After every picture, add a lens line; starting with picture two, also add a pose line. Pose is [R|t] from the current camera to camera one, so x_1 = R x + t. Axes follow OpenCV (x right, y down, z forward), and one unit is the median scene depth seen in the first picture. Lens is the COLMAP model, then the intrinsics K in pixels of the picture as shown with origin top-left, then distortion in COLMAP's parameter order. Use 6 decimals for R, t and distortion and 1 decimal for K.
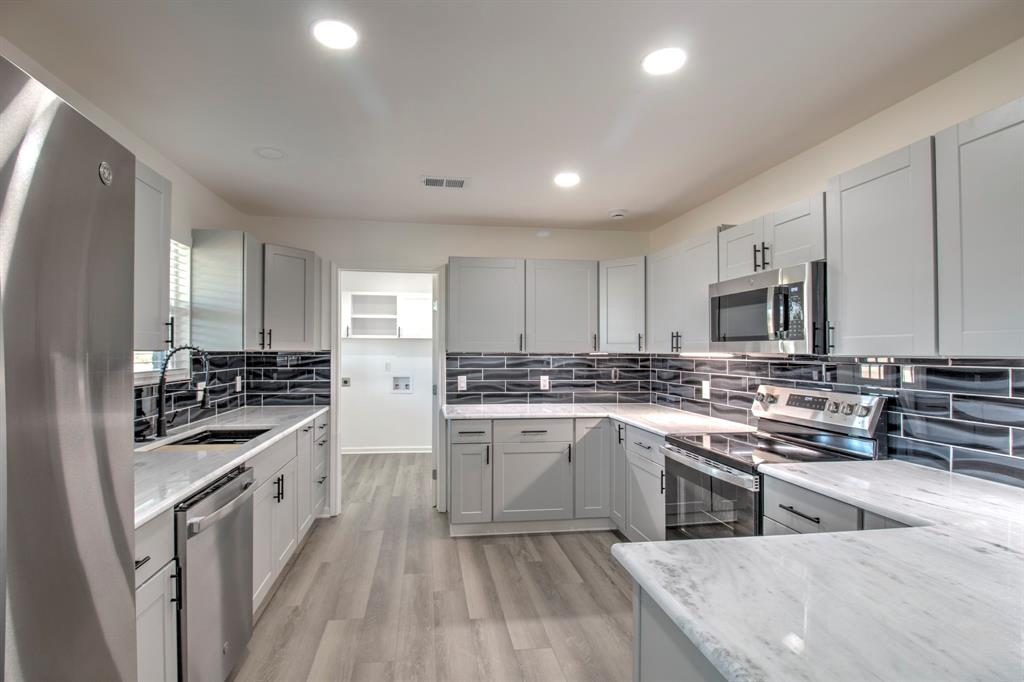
lens RADIAL K [[509.0, 0, 493.2], [0, 509.0, 345.7], [0, 0, 1]] dist [-0.001889, -0.000693]
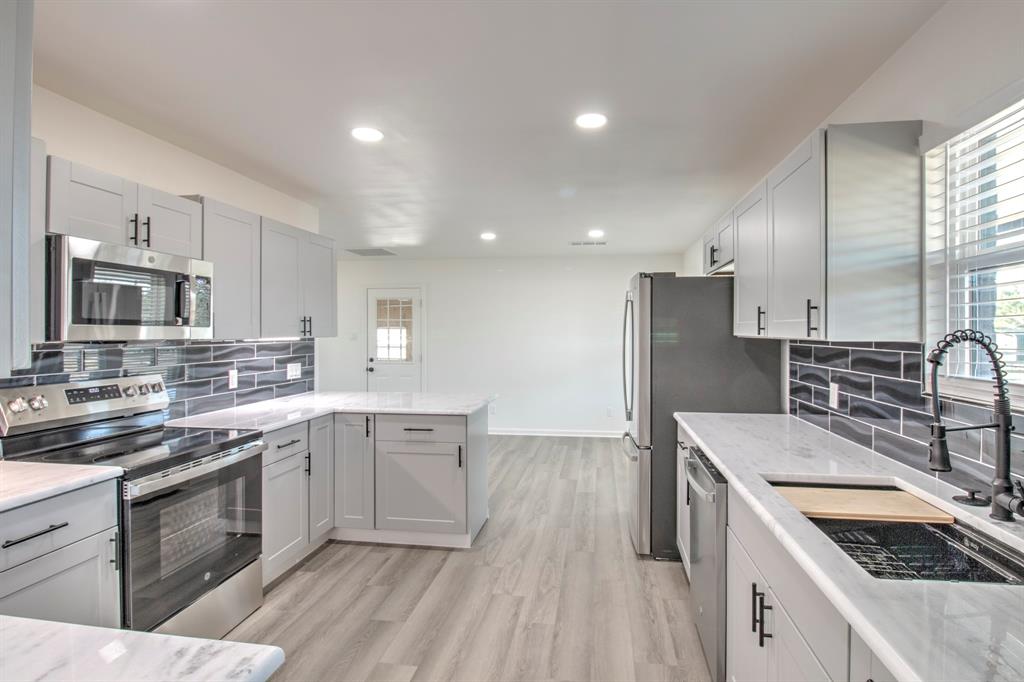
lens RADIAL K [[524.6, 0, 514.1], [0, 524.6, 334.1], [0, 0, 1]] dist [0.000971, -0.014006]
pose [[-0.956448, -0.002617, 0.291892, -0.246438], [-0.004194, 0.999980, -0.004778, 0.004840], [-0.291874, -0.005794, -0.956439, 1.153597]]
